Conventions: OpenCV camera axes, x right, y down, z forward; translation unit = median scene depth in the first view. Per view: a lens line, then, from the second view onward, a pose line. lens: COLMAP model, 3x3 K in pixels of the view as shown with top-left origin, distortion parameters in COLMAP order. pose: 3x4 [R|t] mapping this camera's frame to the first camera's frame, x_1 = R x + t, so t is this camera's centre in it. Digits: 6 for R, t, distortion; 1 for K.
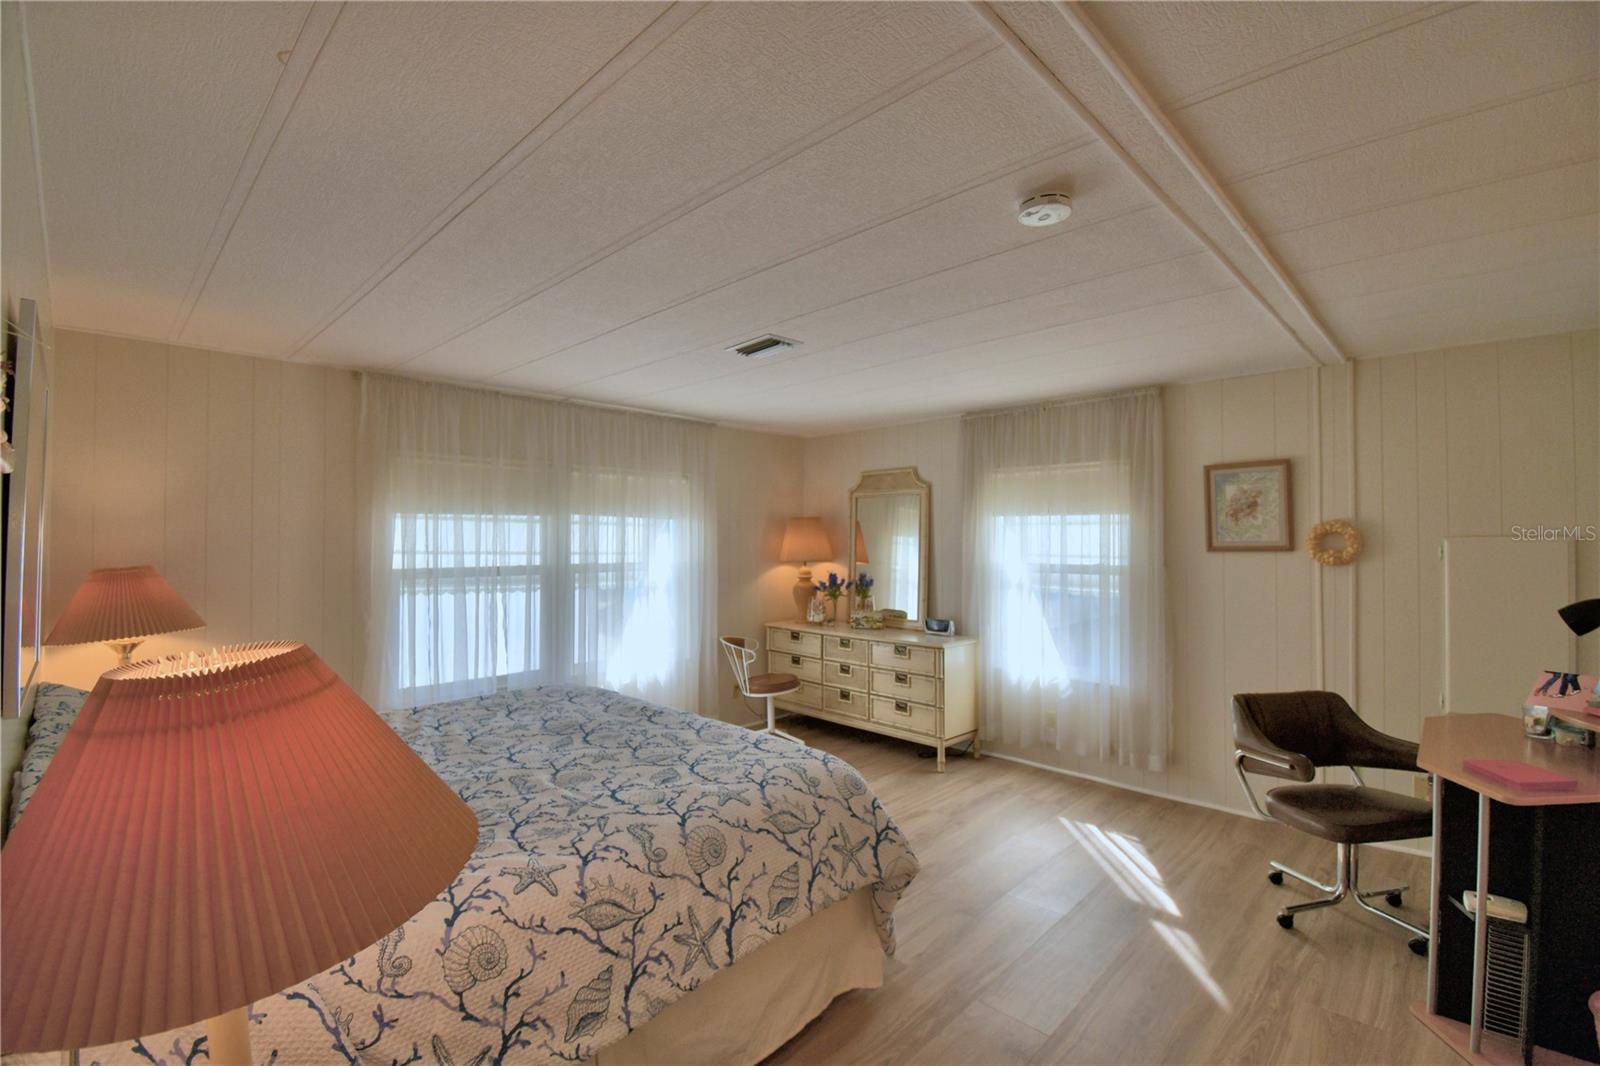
lens RADIAL K [[705.3, 0, 800.1], [0, 705.3, 525.0], [0, 0, 1]] dist [0.013520, -0.019634]
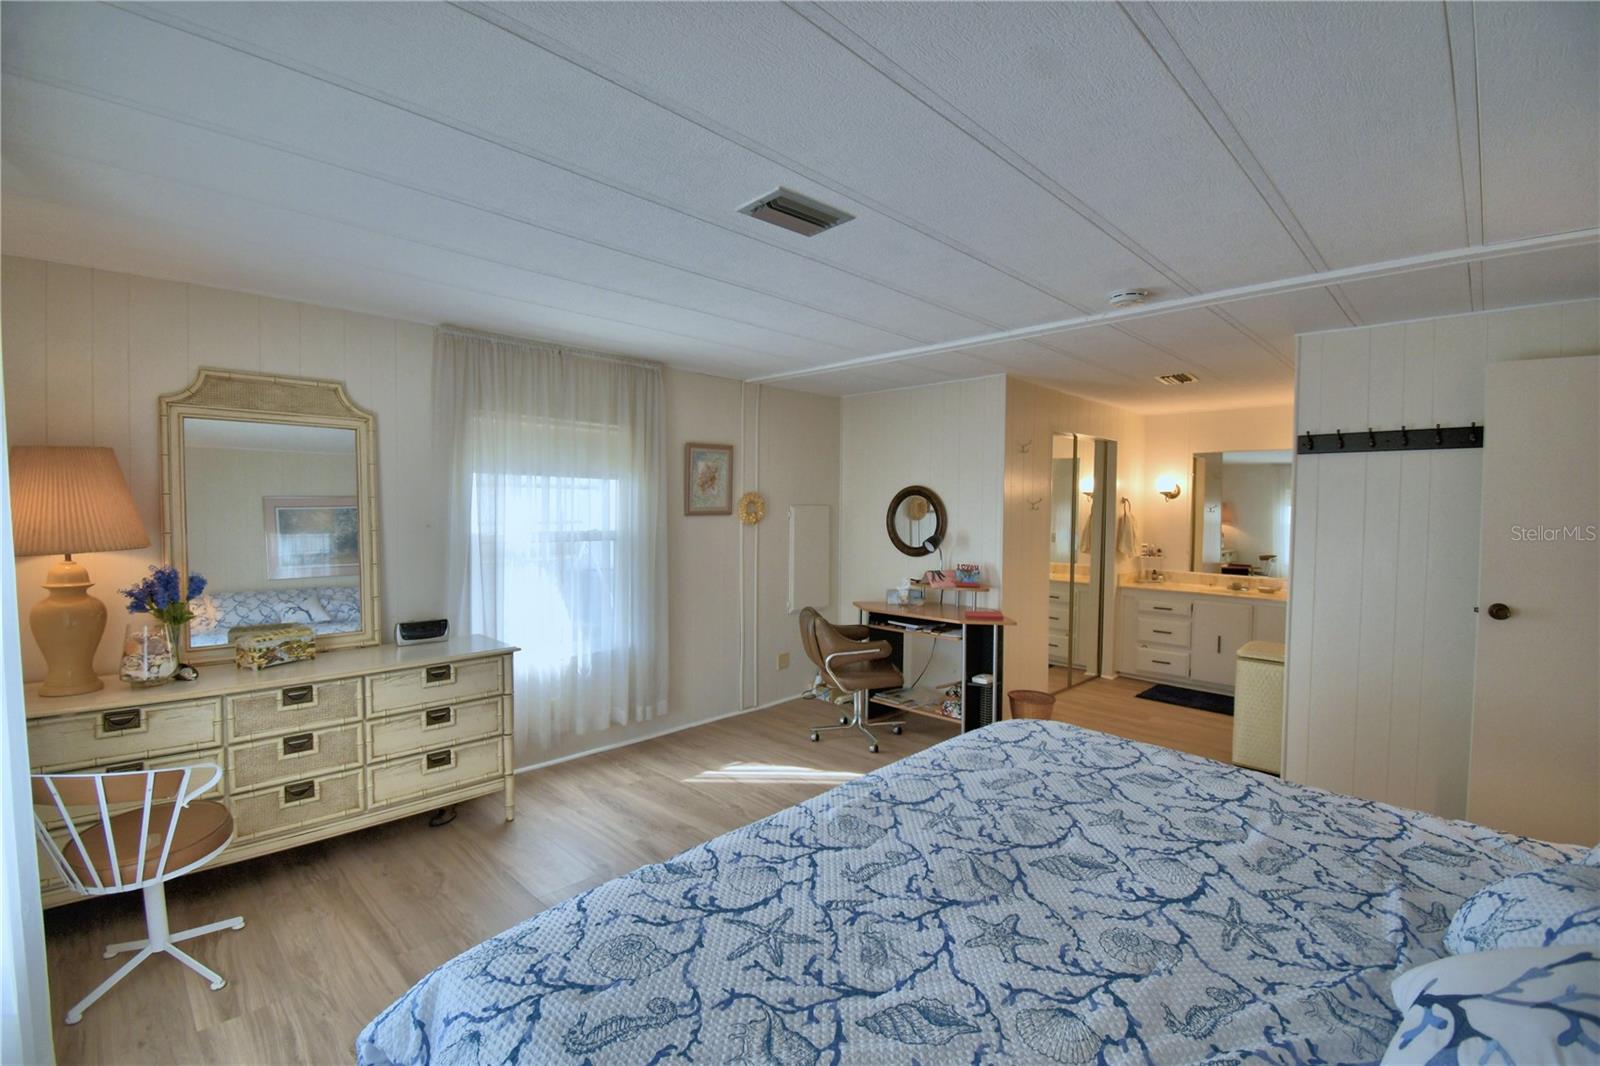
lens RADIAL K [[705.3, 0, 776.1], [0, 705.3, 536.5], [0, 0, 1]] dist [0.013520, -0.019634]
pose [[0.015553, -0.038991, 0.999119, -0.553642], [-0.028304, 0.998822, 0.039420, 0.019577], [-0.999478, -0.028892, 0.014431, 0.765016]]
